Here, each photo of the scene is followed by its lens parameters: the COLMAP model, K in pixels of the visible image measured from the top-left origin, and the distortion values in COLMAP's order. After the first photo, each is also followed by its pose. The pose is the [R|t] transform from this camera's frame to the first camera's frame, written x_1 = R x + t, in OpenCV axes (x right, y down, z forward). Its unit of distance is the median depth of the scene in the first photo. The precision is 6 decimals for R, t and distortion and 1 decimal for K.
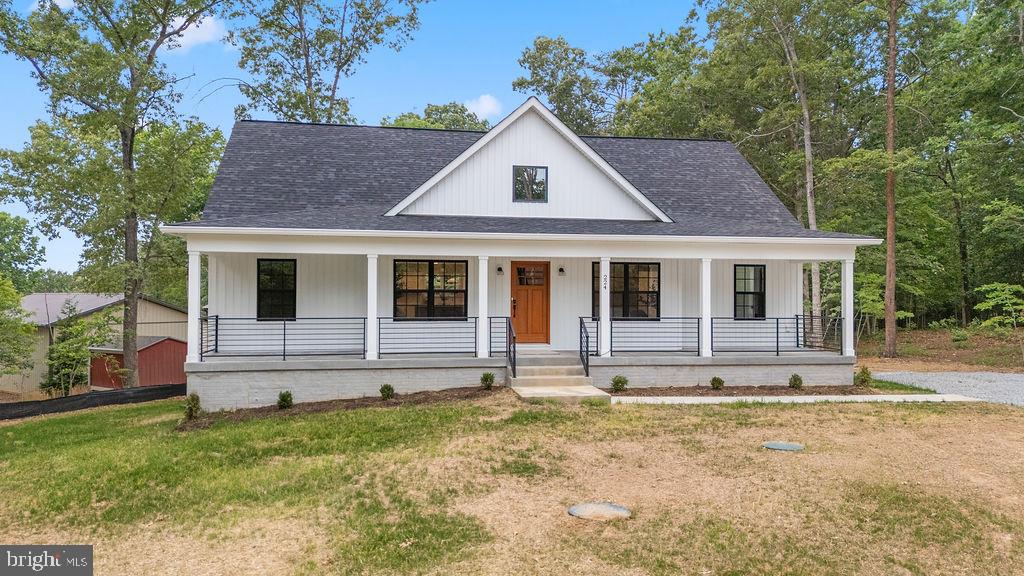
lens RADIAL K [[768.5, 0, 521.6], [0, 768.5, 278.7], [0, 0, 1]] dist [0.039148, -0.028996]
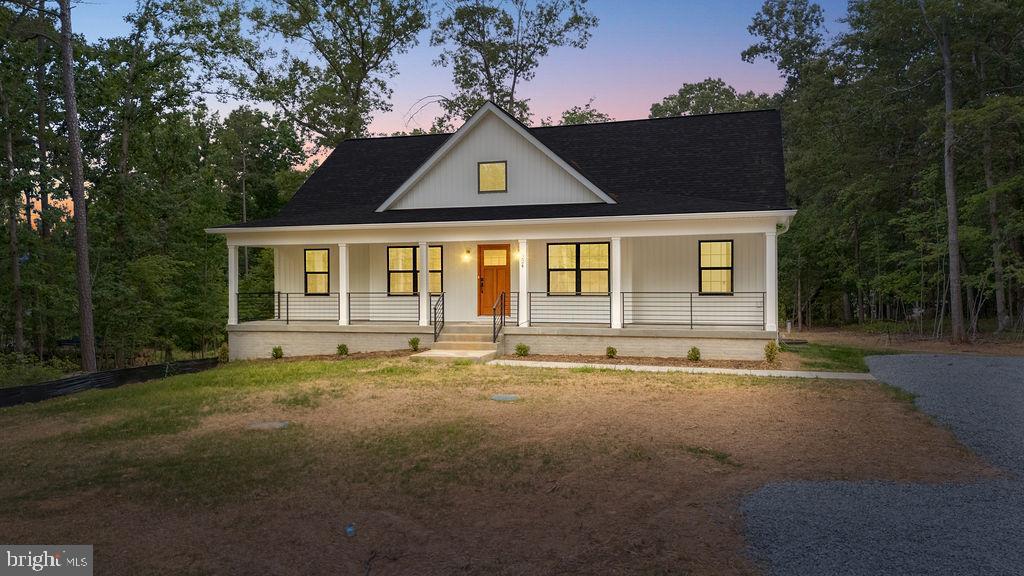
lens RADIAL K [[743.4, 0, 518.5], [0, 743.4, 288.4], [0, 0, 1]] dist [0.076046, -0.088914]
pose [[0.883840, -0.005867, -0.467752, 0.631998], [0.027718, 0.998821, 0.039845, 0.000534], [0.466967, -0.048181, 0.882961, 0.024668]]
